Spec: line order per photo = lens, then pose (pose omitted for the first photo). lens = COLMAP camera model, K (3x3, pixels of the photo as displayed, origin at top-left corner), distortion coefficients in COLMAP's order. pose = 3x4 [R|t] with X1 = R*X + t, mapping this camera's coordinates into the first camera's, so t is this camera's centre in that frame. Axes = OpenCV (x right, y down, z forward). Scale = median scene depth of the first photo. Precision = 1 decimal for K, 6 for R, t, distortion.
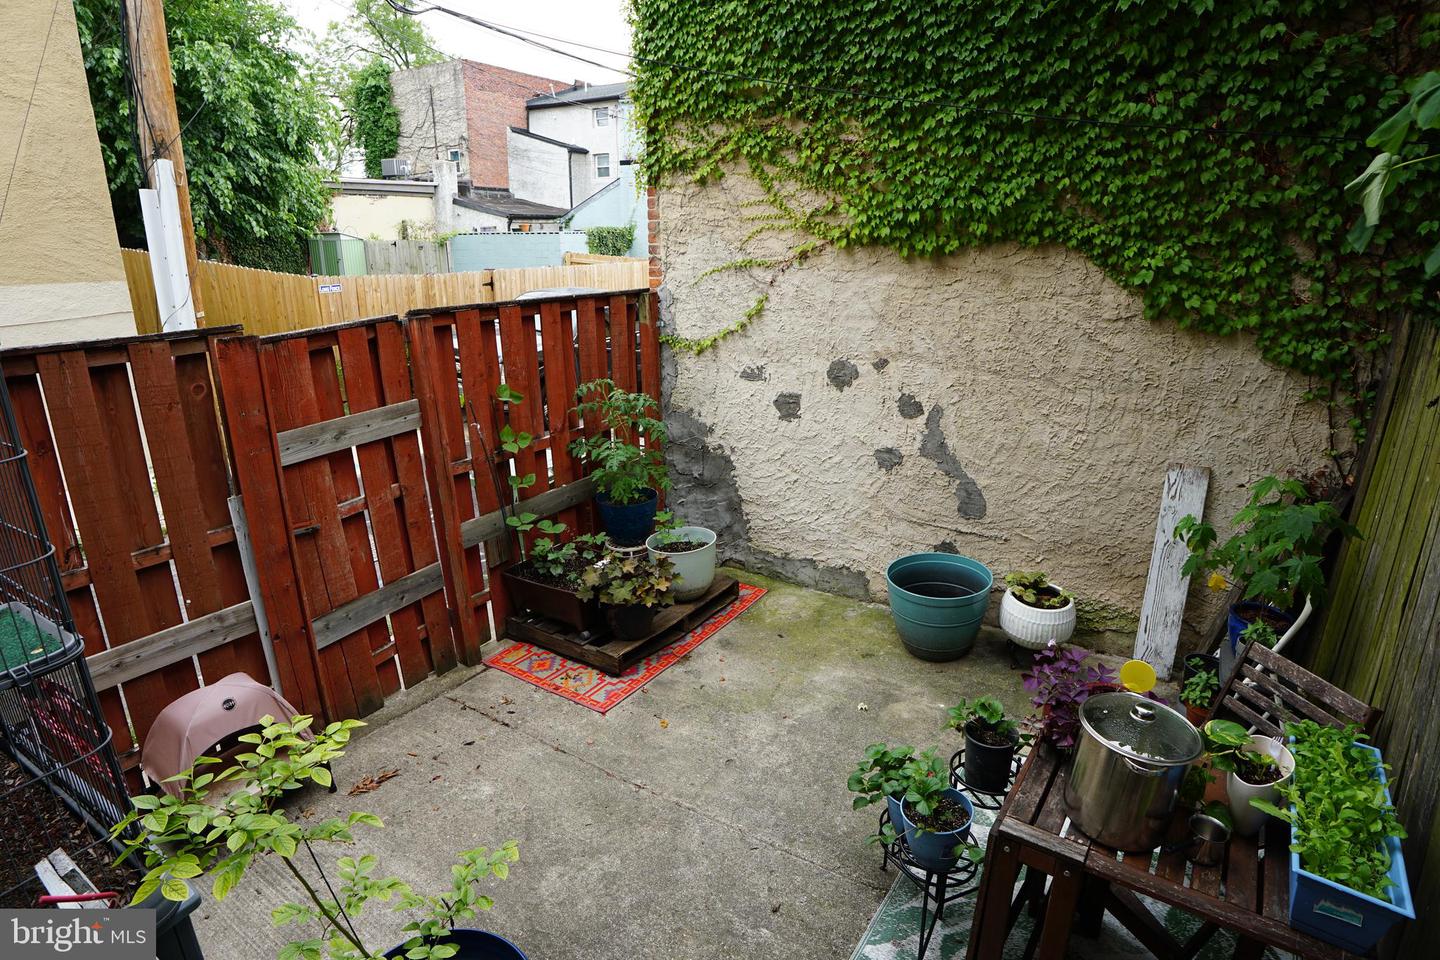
lens RADIAL K [[750.8, 0, 720.0], [0, 750.8, 482.4], [0, 0, 1]] dist [-0.096407, 0.027299]
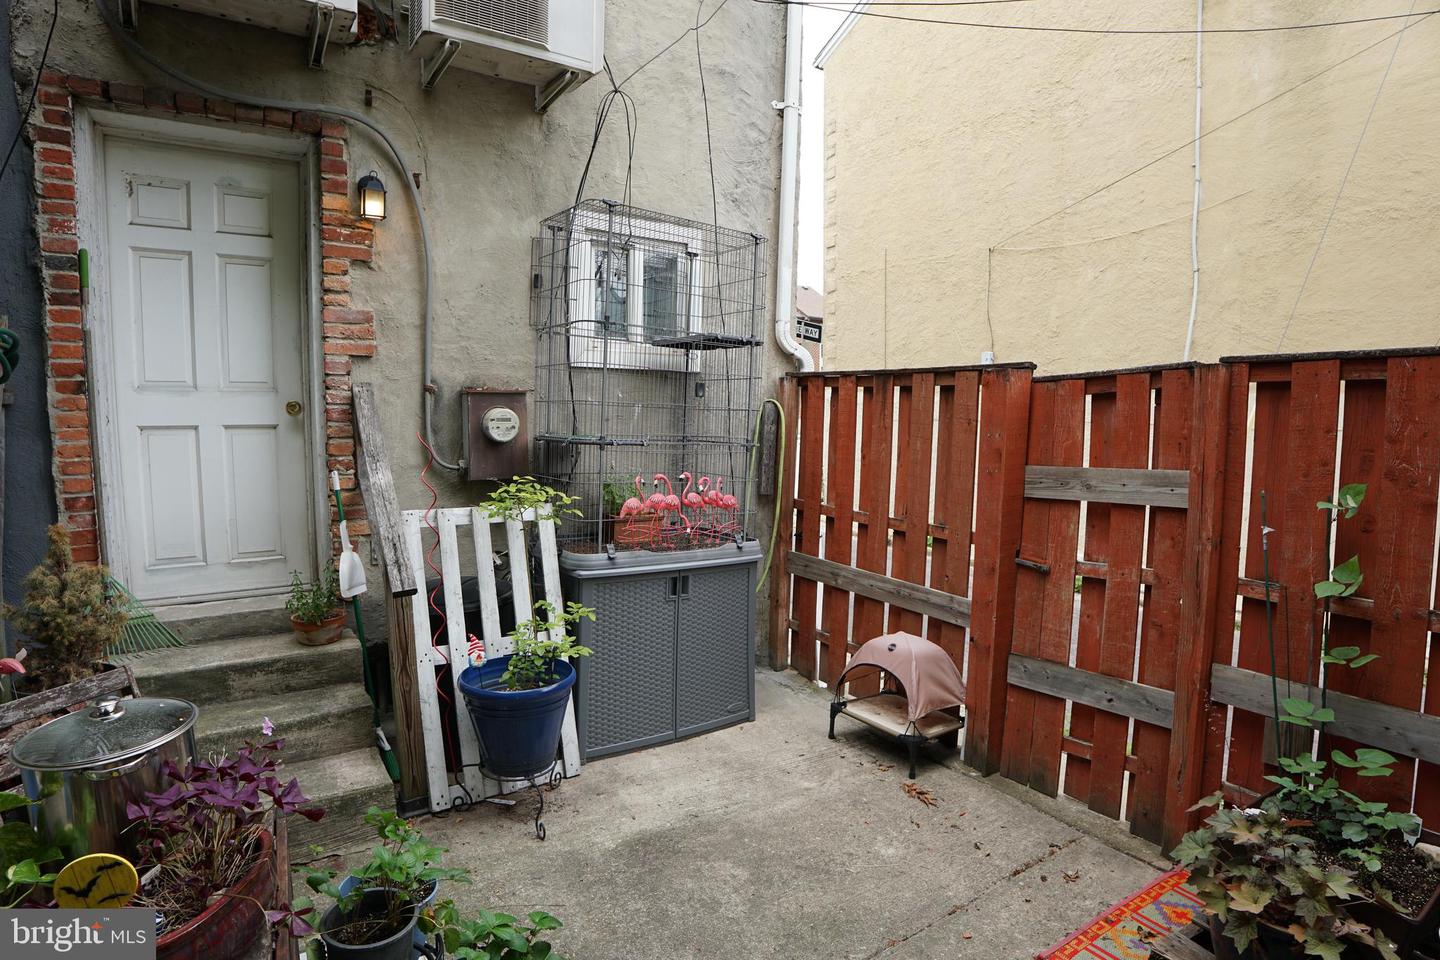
lens RADIAL K [[750.8, 0, 719.3], [0, 750.8, 482.8], [0, 0, 1]] dist [-0.096407, 0.027299]
pose [[-0.392034, 0.082427, -0.916251, 0.573720], [-0.293251, 0.932823, 0.209390, -0.137730], [0.871959, 0.350780, -0.341527, 1.004044]]
